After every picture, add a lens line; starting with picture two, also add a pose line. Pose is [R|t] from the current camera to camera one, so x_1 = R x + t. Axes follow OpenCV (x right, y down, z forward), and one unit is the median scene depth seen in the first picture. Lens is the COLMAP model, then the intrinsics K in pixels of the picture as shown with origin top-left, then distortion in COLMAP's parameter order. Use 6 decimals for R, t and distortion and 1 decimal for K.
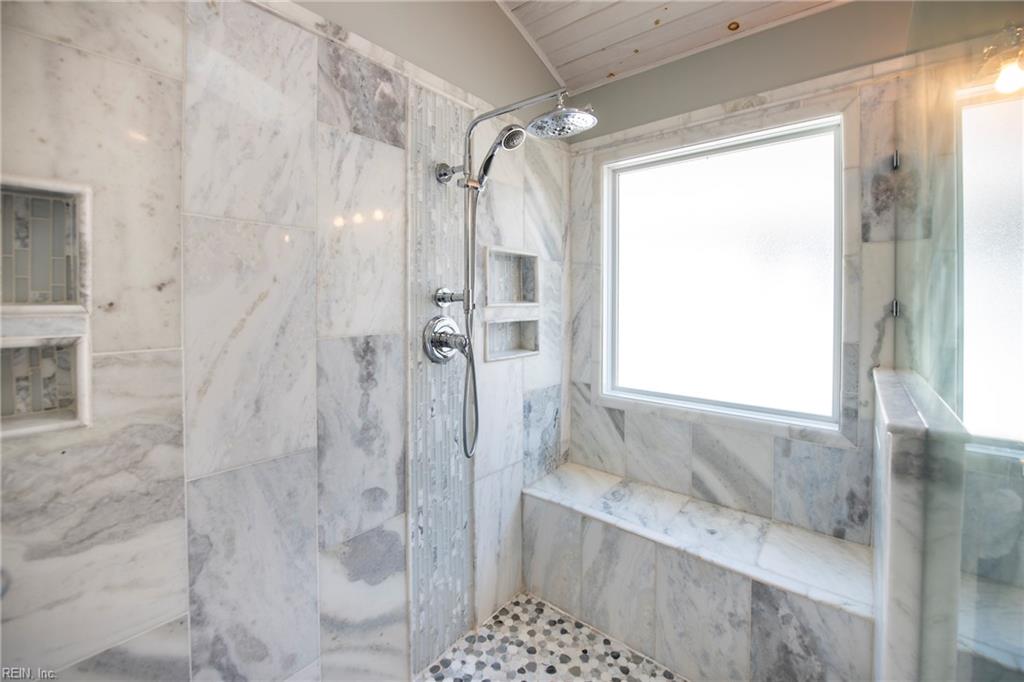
lens RADIAL K [[426.6, 0, 505.9], [0, 426.6, 309.1], [0, 0, 1]] dist [-0.018679, -0.000393]
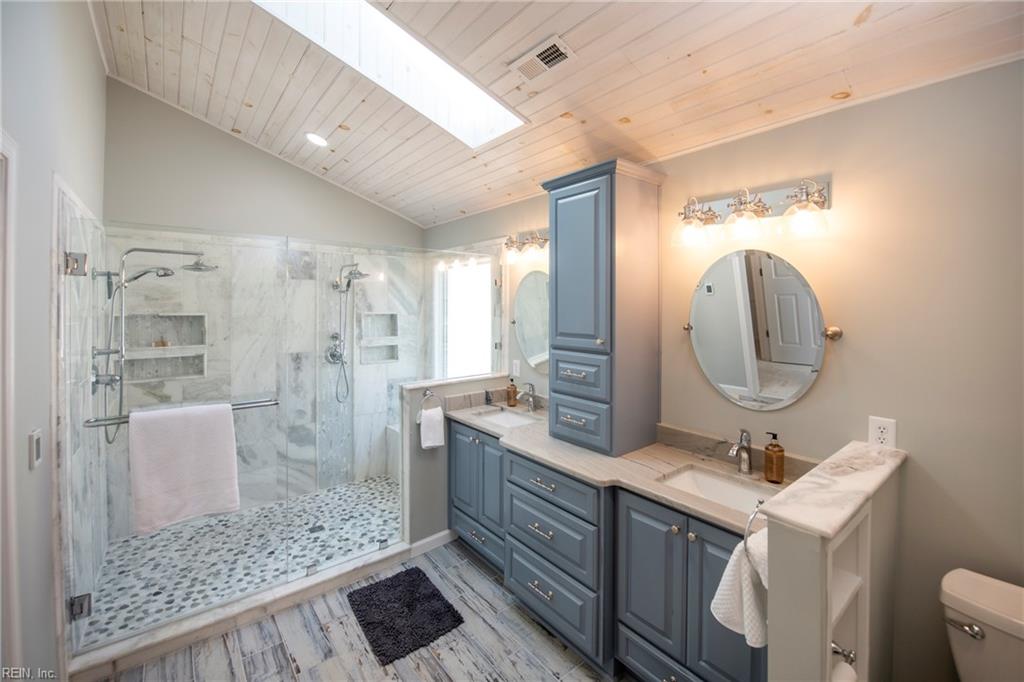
lens RADIAL K [[425.8, 0, 513.8], [0, 425.8, 311.7], [0, 0, 1]] dist [-0.025159, -0.000131]
pose [[0.982162, 0.001876, -0.188026, 1.438268], [-0.003442, 0.999962, -0.008005, -0.170799], [0.188004, 0.008509, 0.982131, -1.299029]]
